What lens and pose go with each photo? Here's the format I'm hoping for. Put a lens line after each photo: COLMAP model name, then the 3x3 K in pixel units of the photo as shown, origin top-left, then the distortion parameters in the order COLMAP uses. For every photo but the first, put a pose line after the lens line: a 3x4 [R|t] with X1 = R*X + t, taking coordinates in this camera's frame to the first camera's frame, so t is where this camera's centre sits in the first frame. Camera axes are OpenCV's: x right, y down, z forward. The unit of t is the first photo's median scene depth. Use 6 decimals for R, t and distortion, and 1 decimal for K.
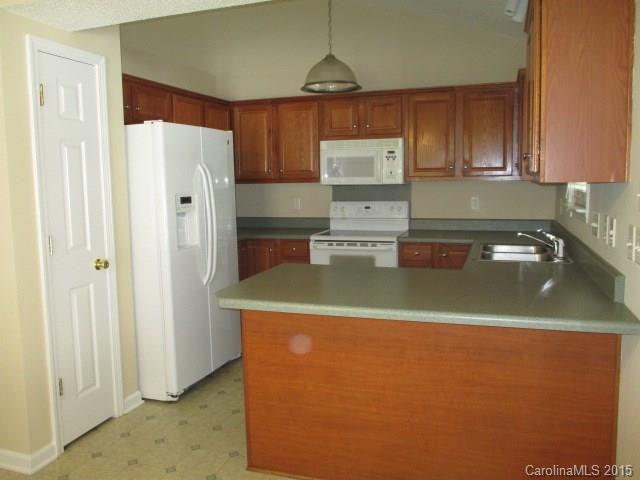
lens RADIAL K [[534.3, 0, 320.0], [0, 534.3, 239.2], [0, 0, 1]] dist [-0.027322, 0.008418]
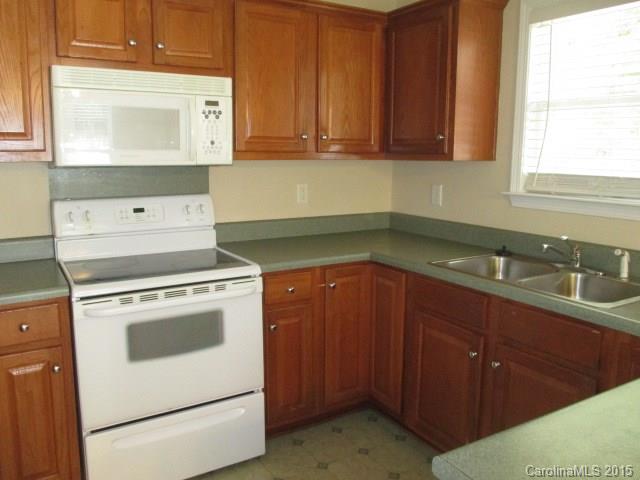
lens RADIAL K [[534.3, 0, 320.3], [0, 534.3, 236.7], [0, 0, 1]] dist [-0.027322, 0.008418]
pose [[0.652737, -0.103414, 0.750493, -0.200958], [0.073417, 0.994611, 0.073199, -0.063761], [-0.754019, 0.007319, 0.656812, 0.579211]]
